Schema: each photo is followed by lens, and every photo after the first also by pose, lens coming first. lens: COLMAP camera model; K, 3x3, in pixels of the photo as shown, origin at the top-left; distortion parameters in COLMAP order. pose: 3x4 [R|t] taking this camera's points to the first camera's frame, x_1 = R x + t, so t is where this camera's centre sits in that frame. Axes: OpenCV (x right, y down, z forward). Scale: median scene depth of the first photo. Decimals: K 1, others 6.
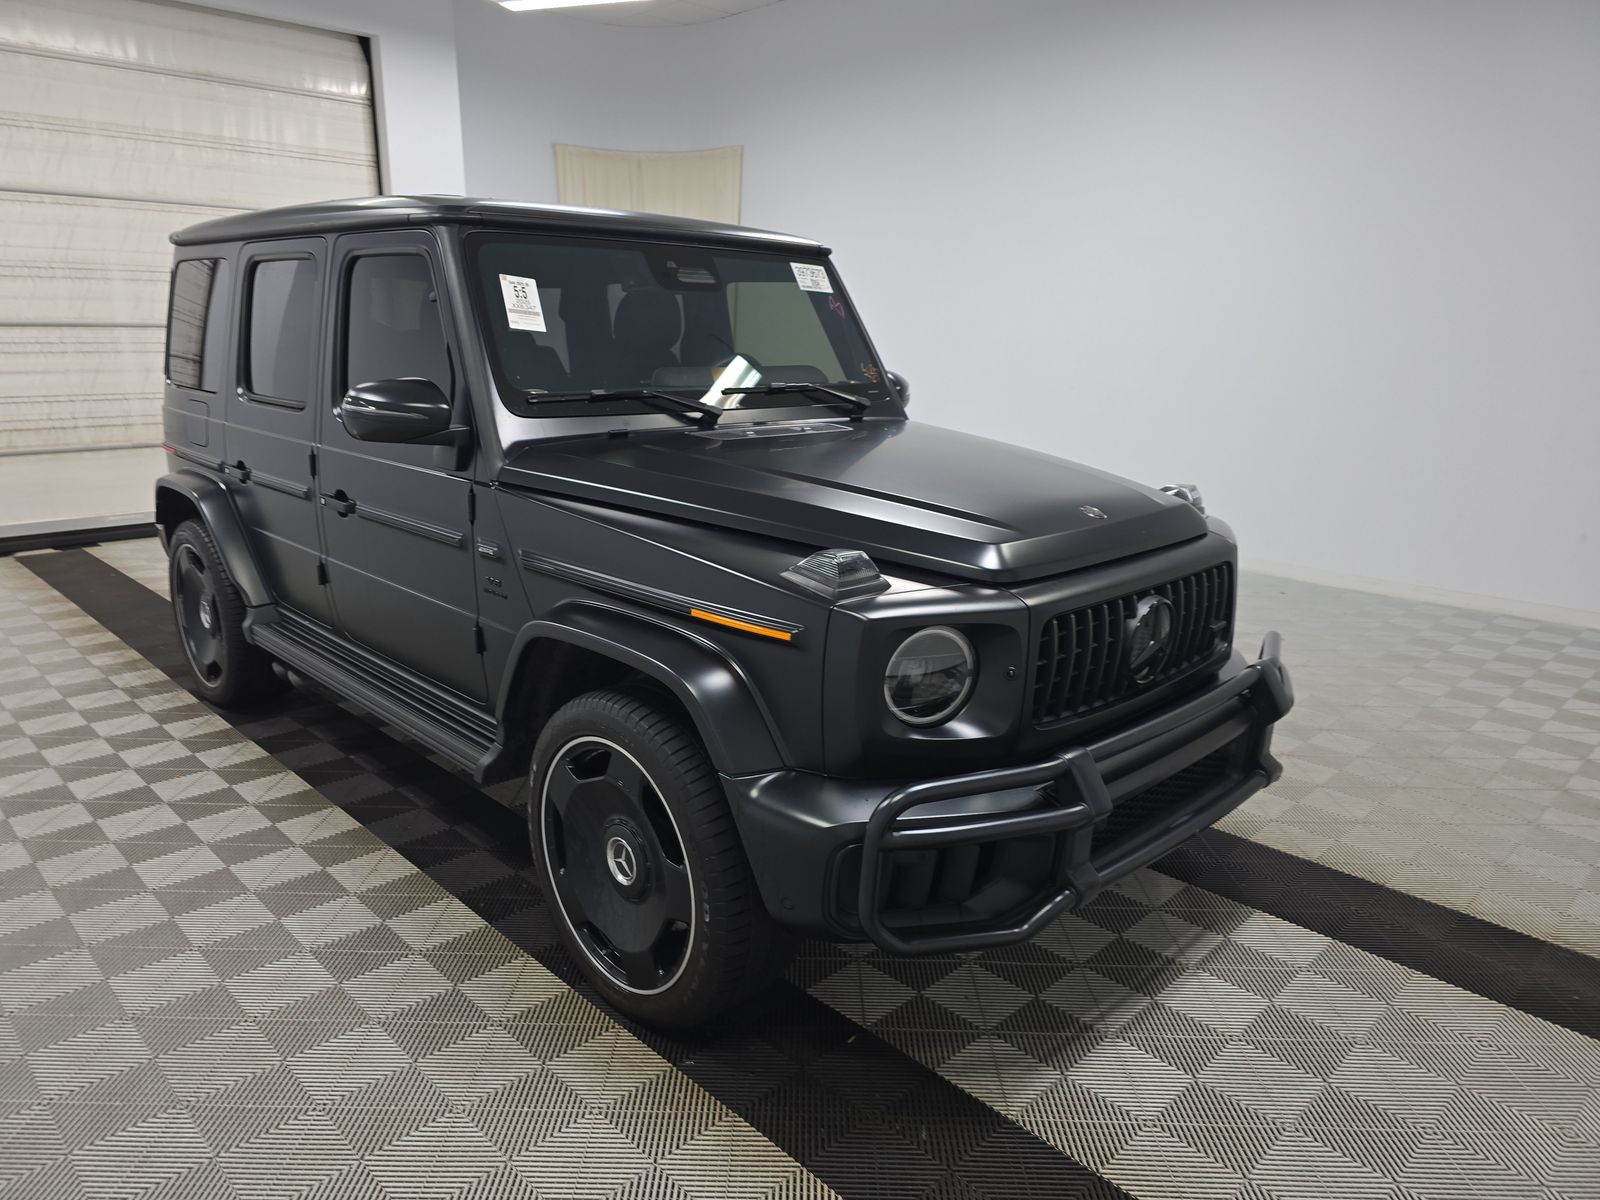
lens RADIAL K [[1076.0, 0, 795.0], [0, 1076.0, 582.2], [0, 0, 1]] dist [0.019665, -0.001455]
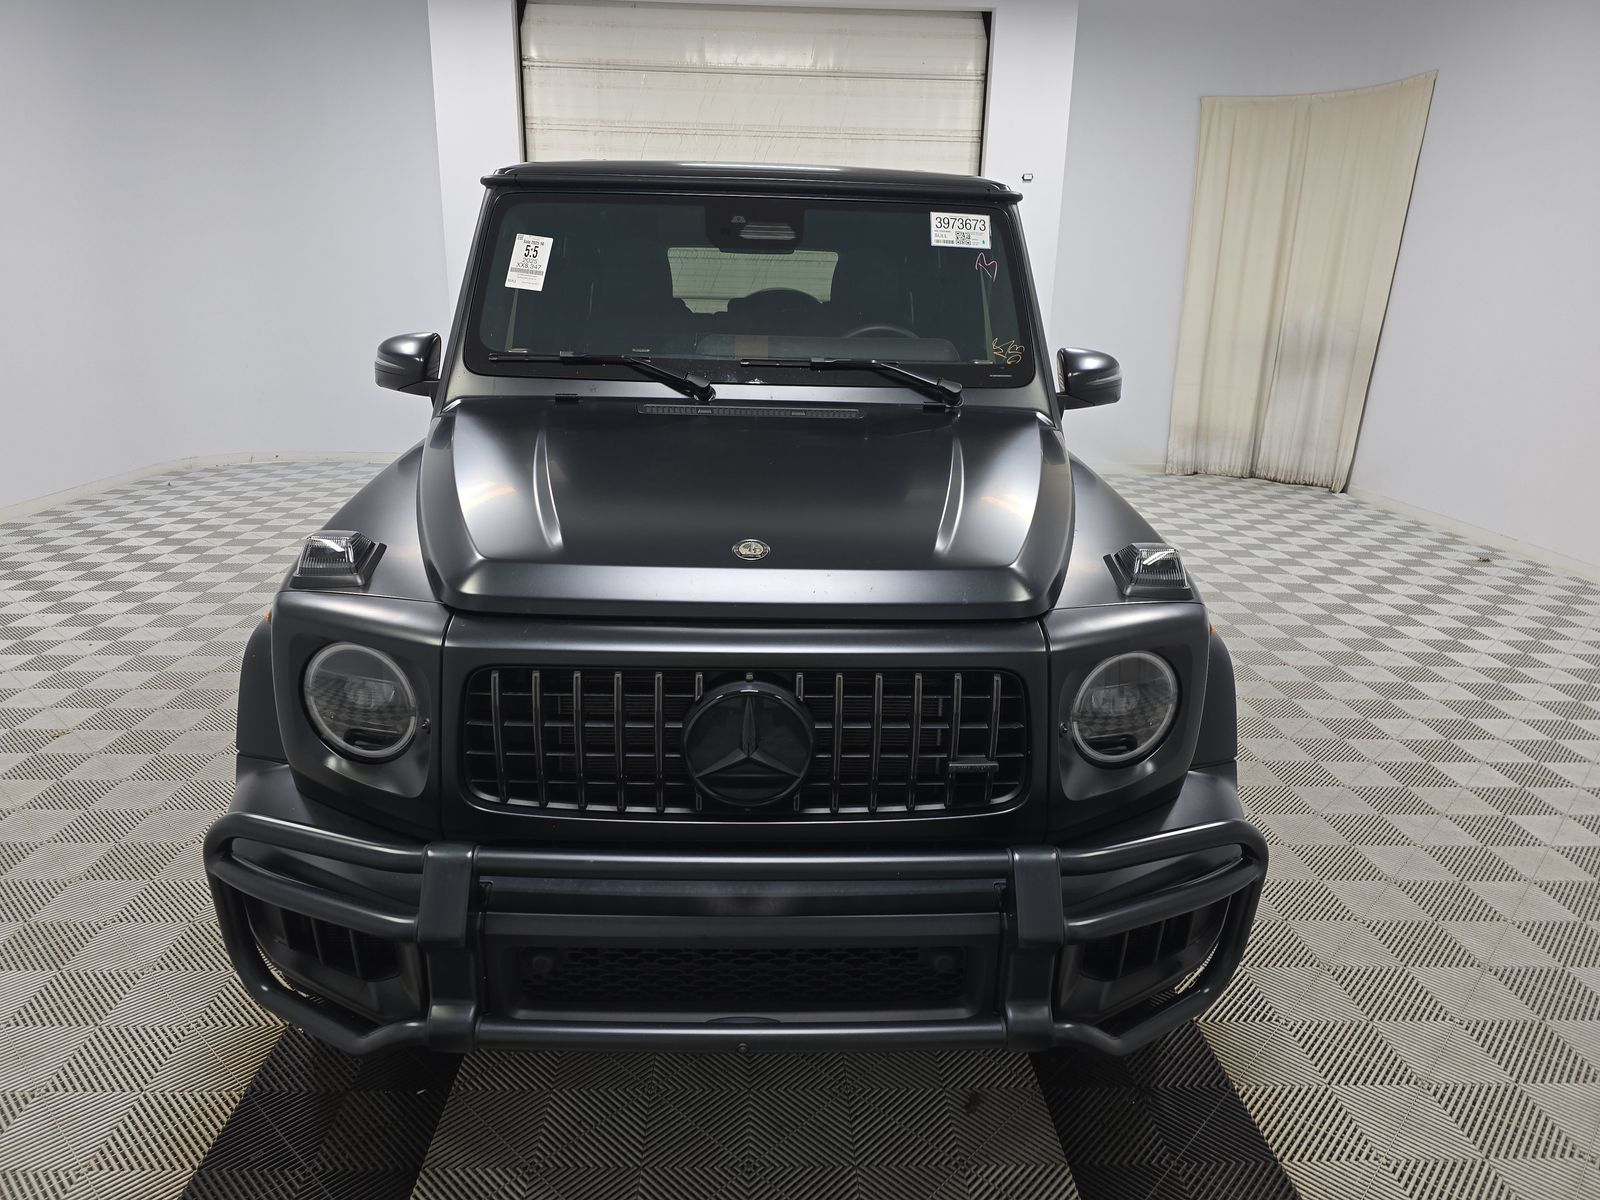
lens RADIAL K [[1076.0, 0, 795.0], [0, 1076.0, 582.2], [0, 0, 1]] dist [0.019665, -0.001455]
pose [[0.741436, 0.178751, -0.646777, 0.477104], [-0.167165, 0.982682, 0.079954, -0.066174], [0.649868, 0.048837, 0.758477, 0.312117]]
